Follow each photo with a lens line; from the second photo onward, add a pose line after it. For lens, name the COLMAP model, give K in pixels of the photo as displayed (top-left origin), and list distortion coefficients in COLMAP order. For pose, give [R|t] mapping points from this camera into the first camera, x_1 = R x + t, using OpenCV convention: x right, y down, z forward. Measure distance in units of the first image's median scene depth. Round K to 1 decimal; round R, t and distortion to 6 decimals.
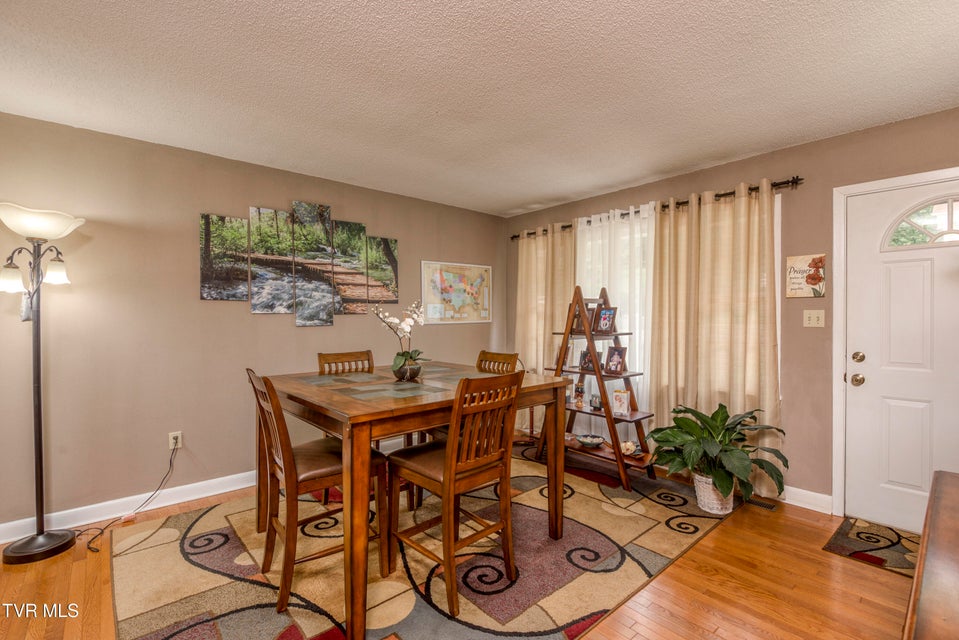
lens RADIAL K [[440.4, 0, 483.5], [0, 440.4, 319.3], [0, 0, 1]] dist [0.004931, -0.002862]
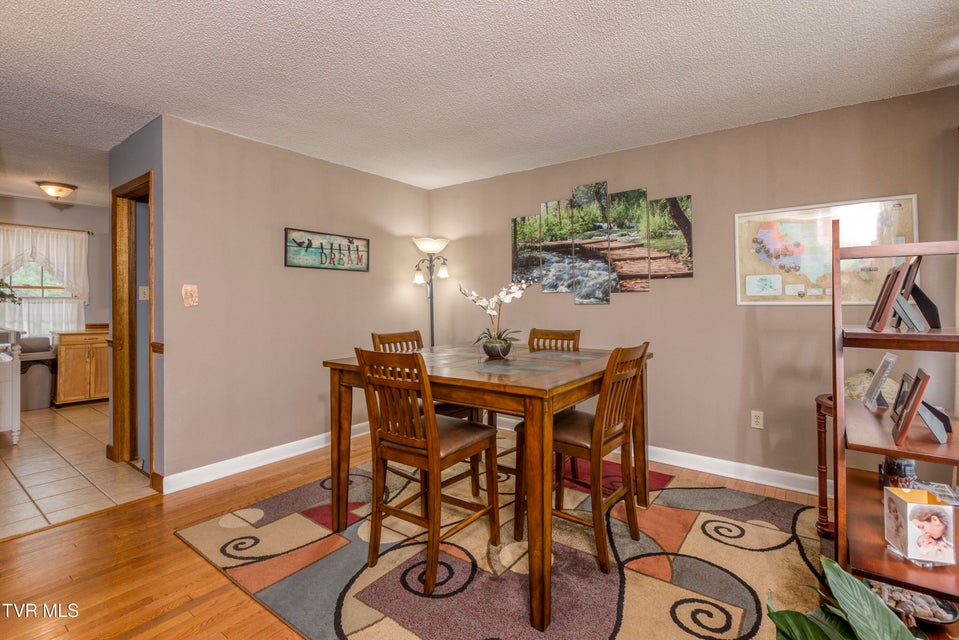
lens RADIAL K [[440.4, 0, 485.2], [0, 440.4, 299.8], [0, 0, 1]] dist [0.004931, -0.002862]
pose [[0.199723, -0.004304, -0.979843, 0.557363], [-0.010737, 0.999921, -0.006581, 0.014360], [0.979793, 0.011835, 0.199661, 0.558301]]
